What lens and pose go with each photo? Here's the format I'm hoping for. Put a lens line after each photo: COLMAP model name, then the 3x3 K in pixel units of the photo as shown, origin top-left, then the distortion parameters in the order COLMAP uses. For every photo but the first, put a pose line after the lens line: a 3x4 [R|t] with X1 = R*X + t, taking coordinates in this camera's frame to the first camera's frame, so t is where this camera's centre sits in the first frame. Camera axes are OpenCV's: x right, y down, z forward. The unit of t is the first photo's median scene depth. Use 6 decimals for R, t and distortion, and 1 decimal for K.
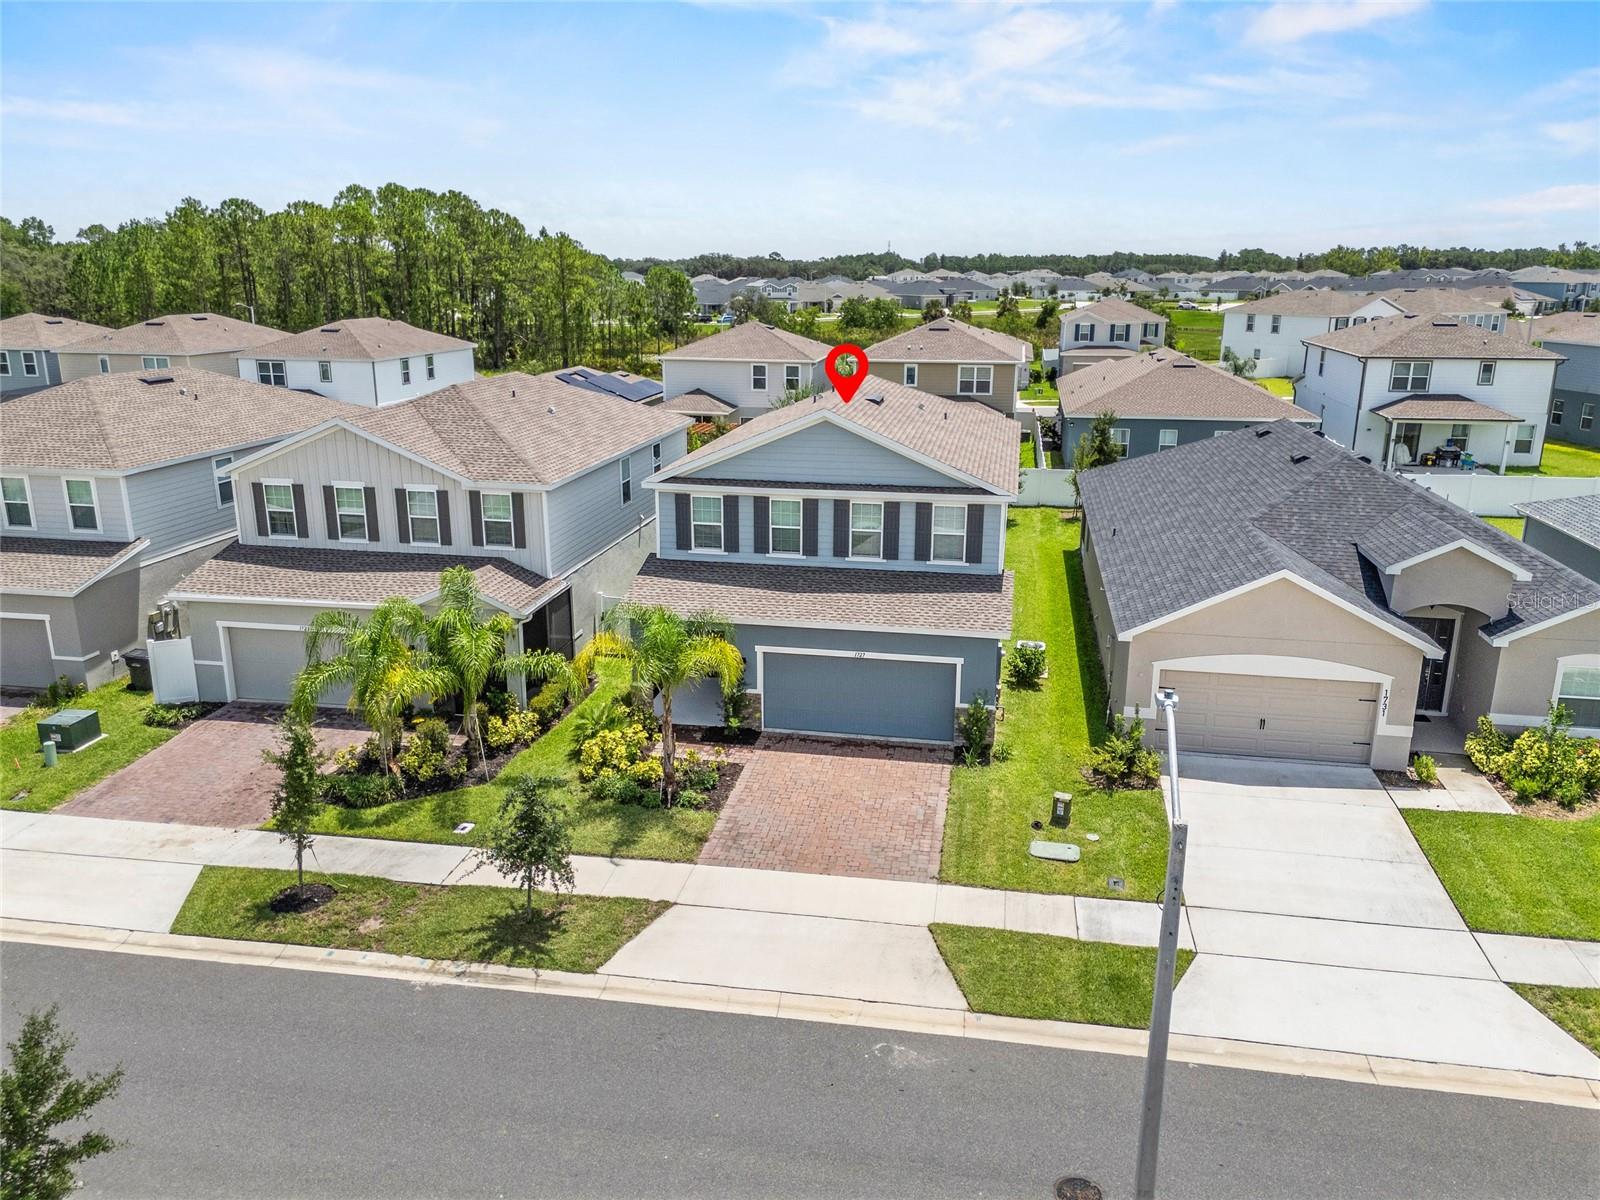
lens RADIAL K [[1167.7, 0, 792.9], [0, 1167.7, 602.4], [0, 0, 1]] dist [0.073262, -0.000852]
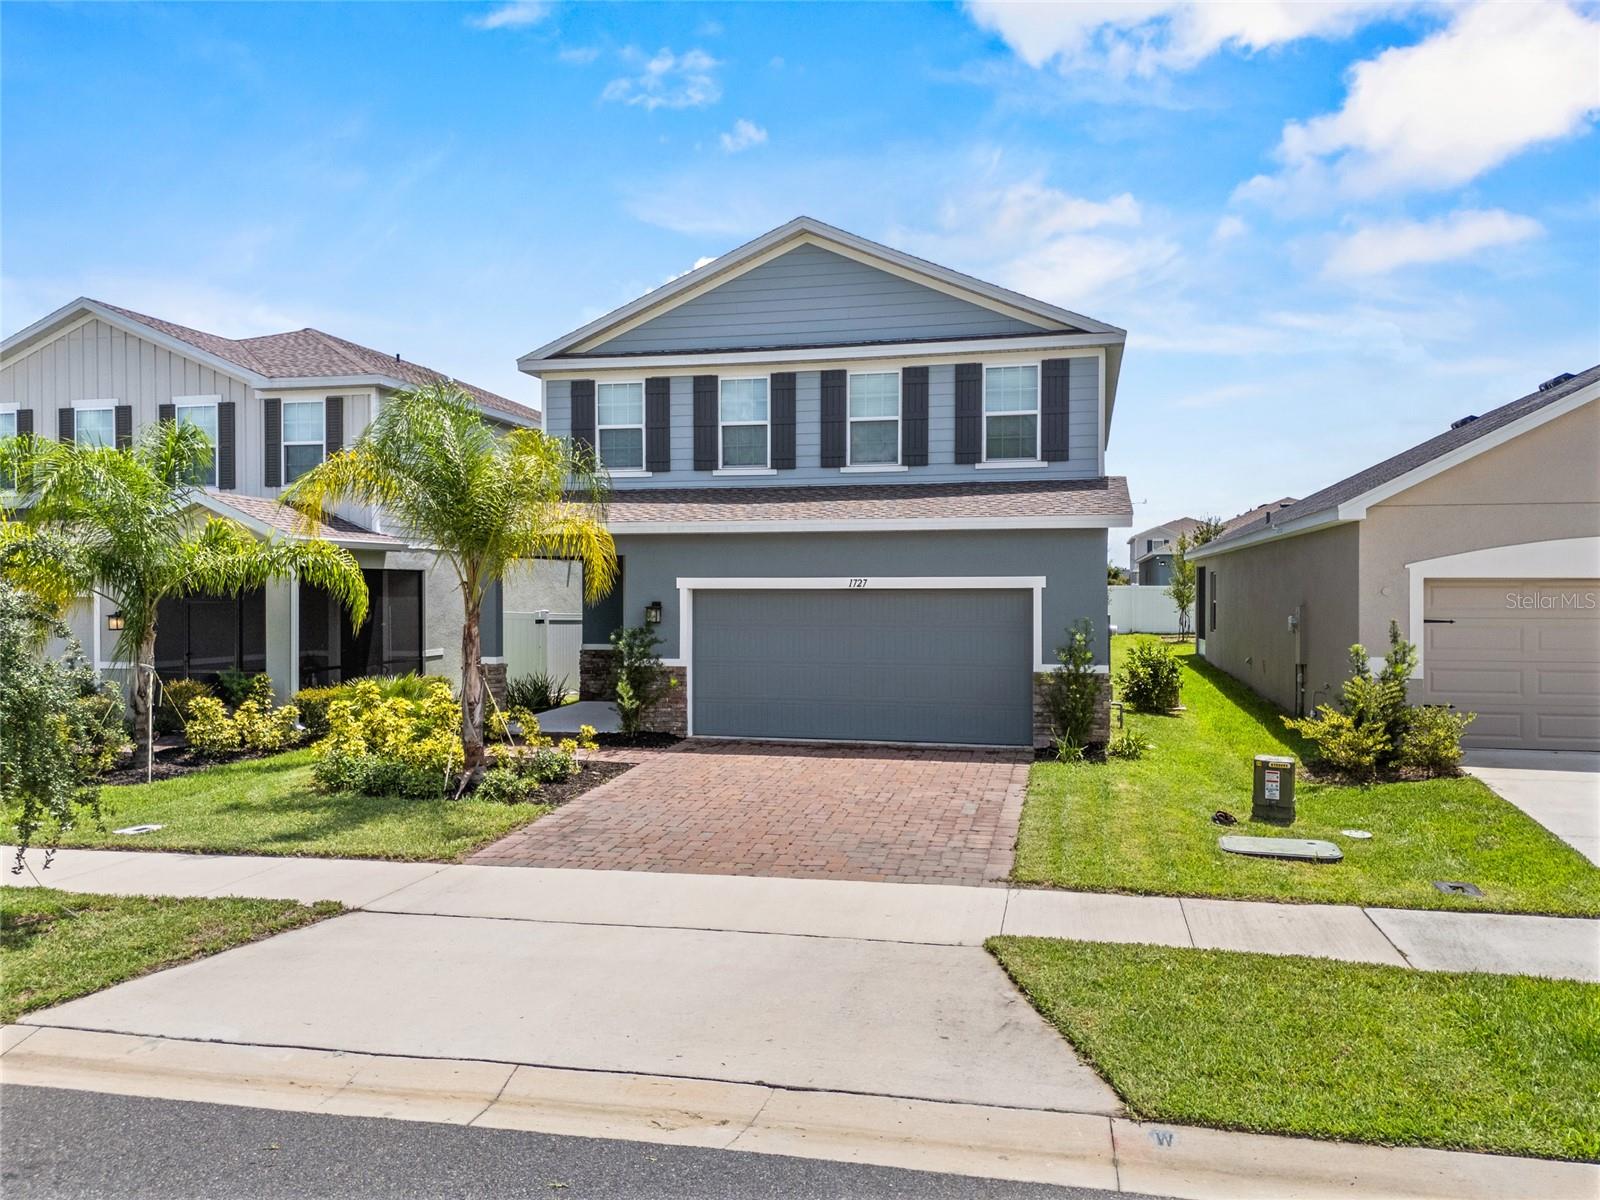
lens RADIAL K [[1176.1, 0, 800.0], [0, 1176.1, 600.0], [0, 0, 1]] dist [0.042084, -0.002104]
pose [[0.998923, 0.000431, -0.046401, 0.058986], [-0.012772, 0.963889, -0.265998, 0.216088], [0.044611, 0.266304, 0.962856, 0.486247]]
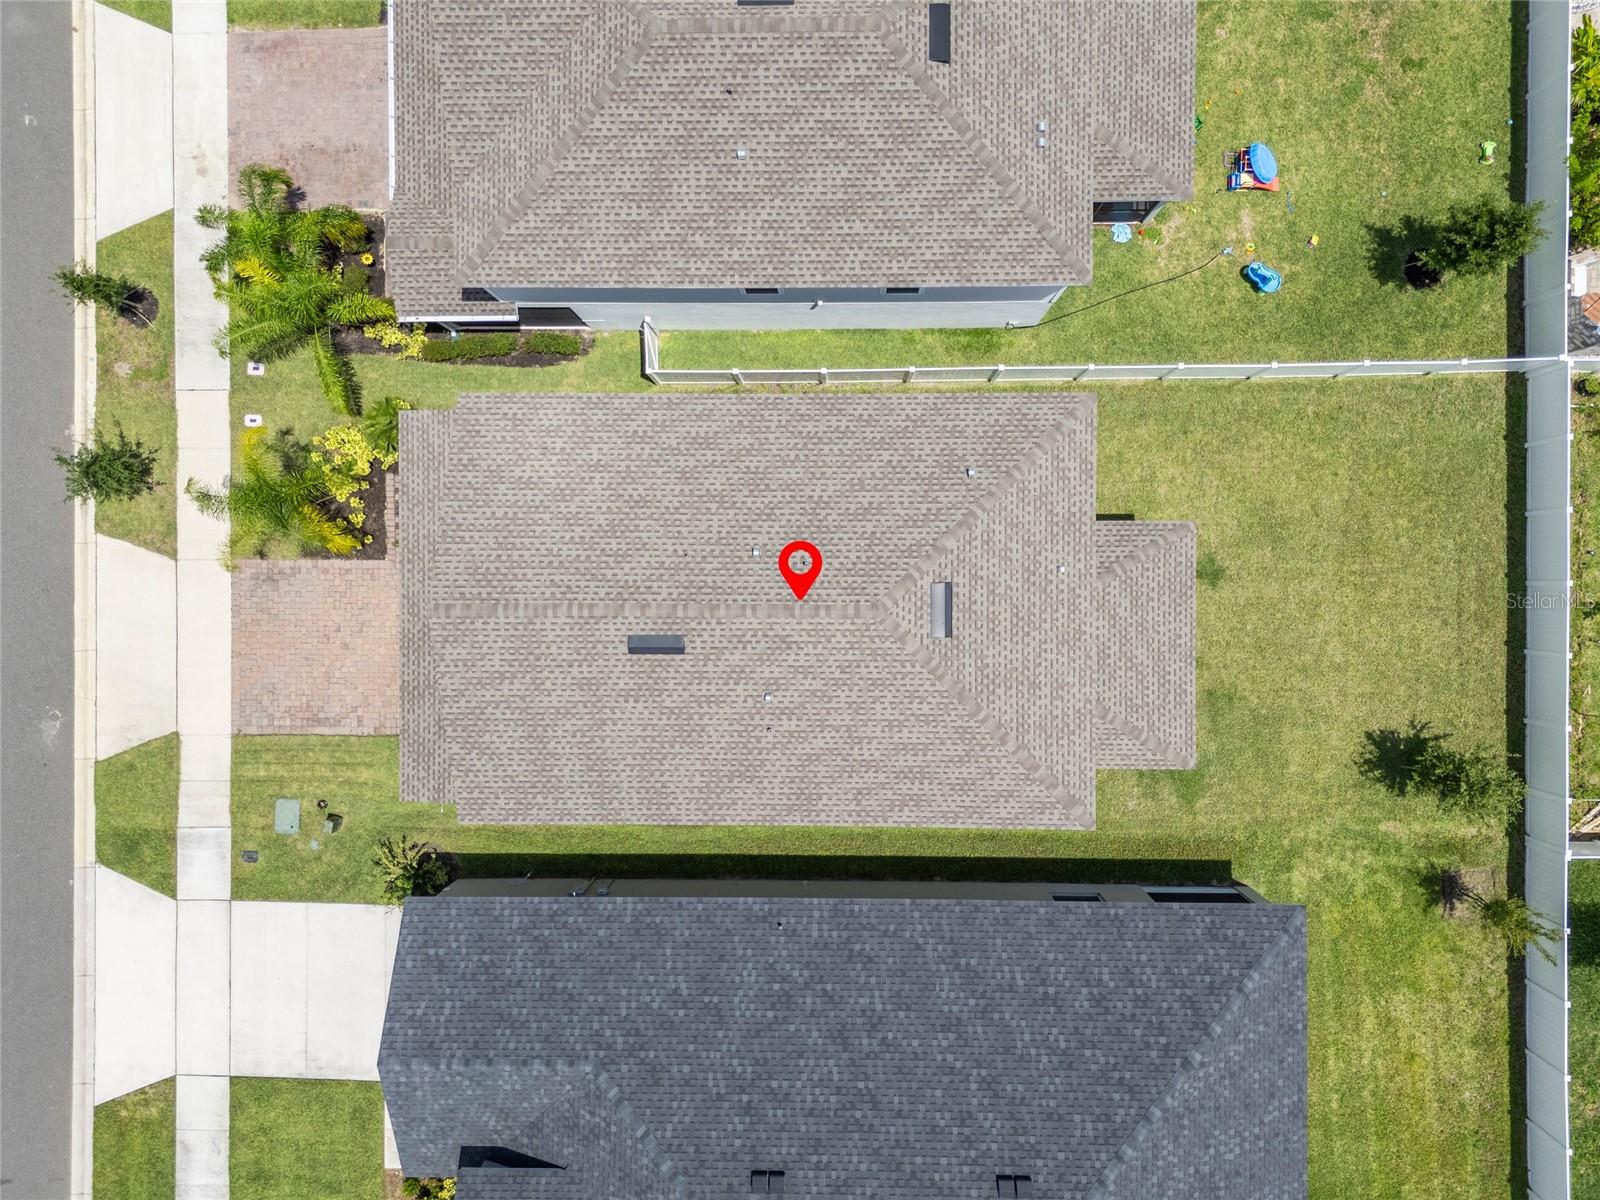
lens RADIAL K [[1176.1, 0, 800.0], [0, 1176.1, 600.0], [0, 0, 1]] dist [0.042084, -0.002104]
pose [[0.187924, 0.982172, -0.004860, 0.084806], [-0.242616, 0.051214, 0.968770, -1.137351], [0.951747, -0.180876, 0.247915, 1.132339]]
